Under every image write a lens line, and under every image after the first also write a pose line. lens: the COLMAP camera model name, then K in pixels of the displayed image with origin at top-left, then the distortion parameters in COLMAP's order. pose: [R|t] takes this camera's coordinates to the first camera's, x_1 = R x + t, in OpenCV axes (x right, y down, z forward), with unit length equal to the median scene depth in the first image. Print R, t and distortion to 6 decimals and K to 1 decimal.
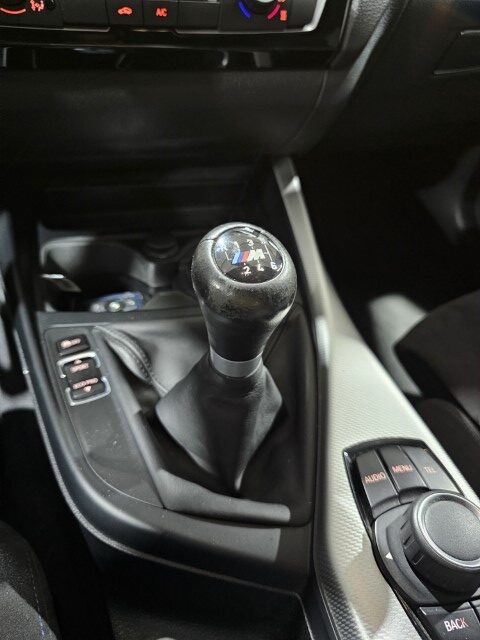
lens RADIAL K [[440.5, 0, 236.7], [0, 440.5, 321.8], [0, 0, 1]] dist [0.044573, -0.028350]
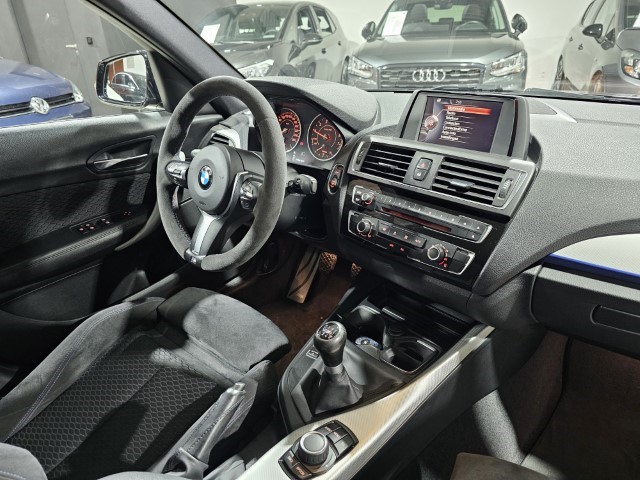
lens RADIAL K [[440.5, 0, 318.9], [0, 440.5, 244.3], [0, 0, 1]] dist [0.044573, -0.028350]
pose [[0.466427, 0.309503, -0.828646, 1.650395], [-0.531947, 0.846611, 0.016791, -0.464131], [0.706738, 0.432964, 0.559521, -0.783065]]
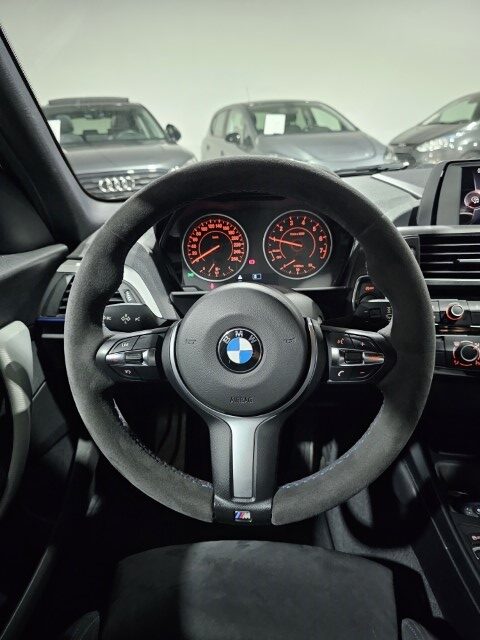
lens RADIAL K [[440.5, 0, 240.0], [0, 440.5, 315.2], [0, 0, 1]] dist [0.044573, -0.028350]
pose [[0.896031, 0.054384, -0.440648, -0.487981], [-0.193044, 0.941470, -0.276349, -0.108124], [0.399827, 0.332682, 0.854085, -1.160931]]
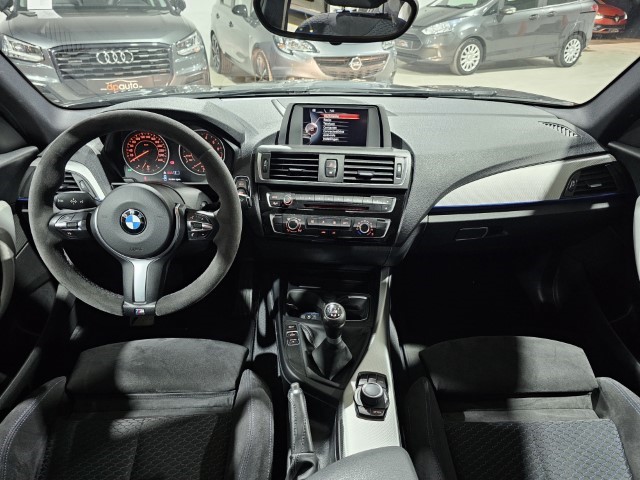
lens RADIAL K [[440.5, 0, 322.7], [0, 440.5, 241.2], [0, 0, 1]] dist [0.044573, -0.028350]
pose [[0.942332, 0.110999, -0.315738, 0.746965], [-0.175383, 0.967269, -0.183388, -0.005626], [0.285047, 0.228187, 0.930956, -1.964760]]
